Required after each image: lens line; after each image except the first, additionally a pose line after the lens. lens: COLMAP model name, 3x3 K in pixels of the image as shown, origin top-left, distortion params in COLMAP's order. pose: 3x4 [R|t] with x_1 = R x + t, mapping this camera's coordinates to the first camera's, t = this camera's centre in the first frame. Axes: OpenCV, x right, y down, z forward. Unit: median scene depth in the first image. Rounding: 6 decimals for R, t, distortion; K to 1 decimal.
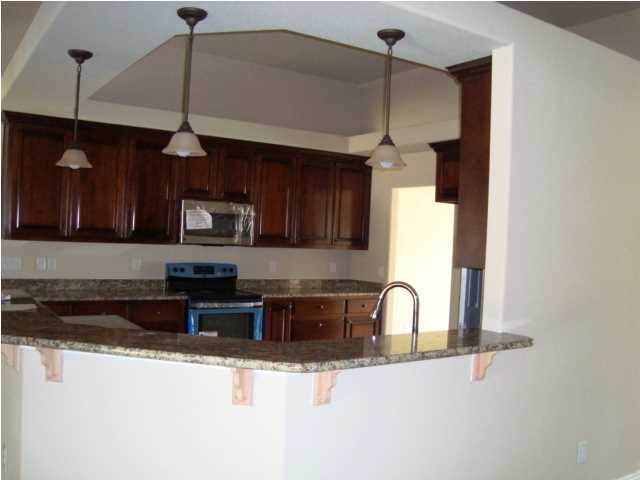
lens RADIAL K [[623.7, 0, 319.1], [0, 623.7, 238.8], [0, 0, 1]] dist [-0.080233, 0.000000]
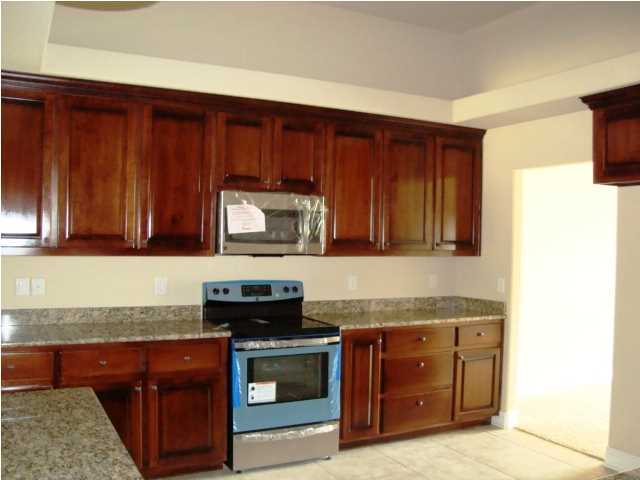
lens RADIAL K [[623.7, 0, 315.5], [0, 623.7, 234.6], [0, 0, 1]] dist [-0.080233, 0.000000]
pose [[0.992971, -0.024175, -0.115864, -0.035194], [0.022800, 0.999653, -0.013177, -0.002548], [0.116142, 0.010442, 0.993178, 0.306845]]
